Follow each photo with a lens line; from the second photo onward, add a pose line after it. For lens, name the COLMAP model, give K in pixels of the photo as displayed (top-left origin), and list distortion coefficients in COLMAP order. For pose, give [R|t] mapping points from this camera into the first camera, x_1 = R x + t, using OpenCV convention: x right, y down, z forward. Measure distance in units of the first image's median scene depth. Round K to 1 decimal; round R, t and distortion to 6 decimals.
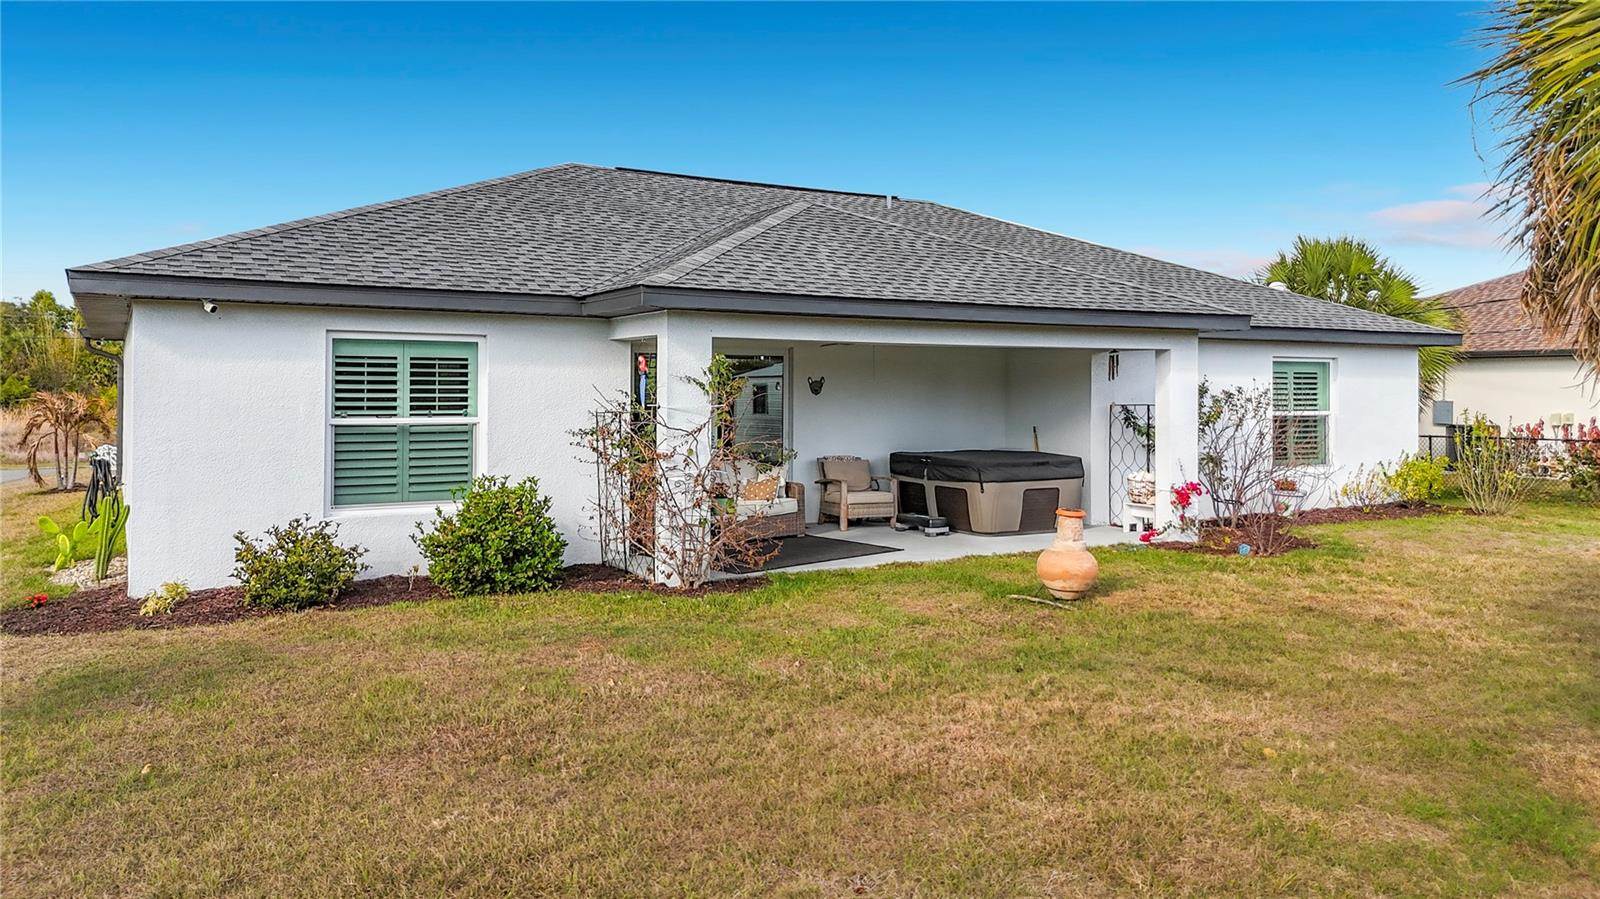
lens RADIAL K [[1180.2, 0, 809.7], [0, 1180.2, 455.3], [0, 0, 1]] dist [0.079055, -0.167751]
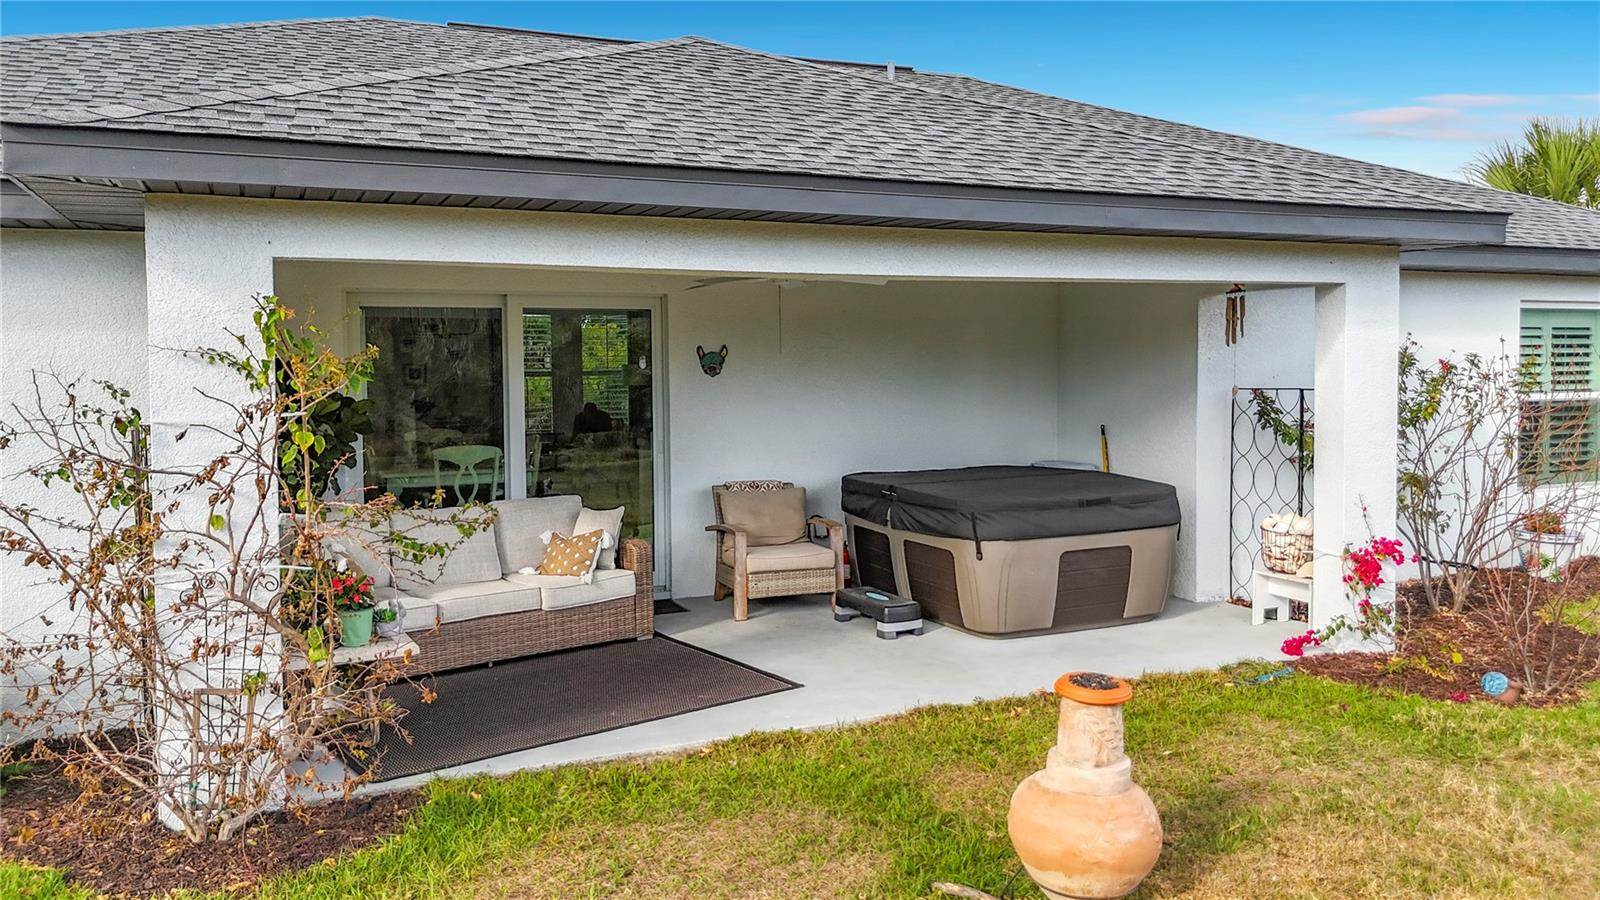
lens RADIAL K [[1187.6, 0, 834.1], [0, 1187.6, 478.2], [0, 0, 1]] dist [-0.009723, -0.001984]
pose [[0.995103, -0.002994, -0.098794, 0.127097], [0.007451, 0.998969, 0.044777, -0.027866], [0.098558, -0.045294, 0.994100, 0.441261]]
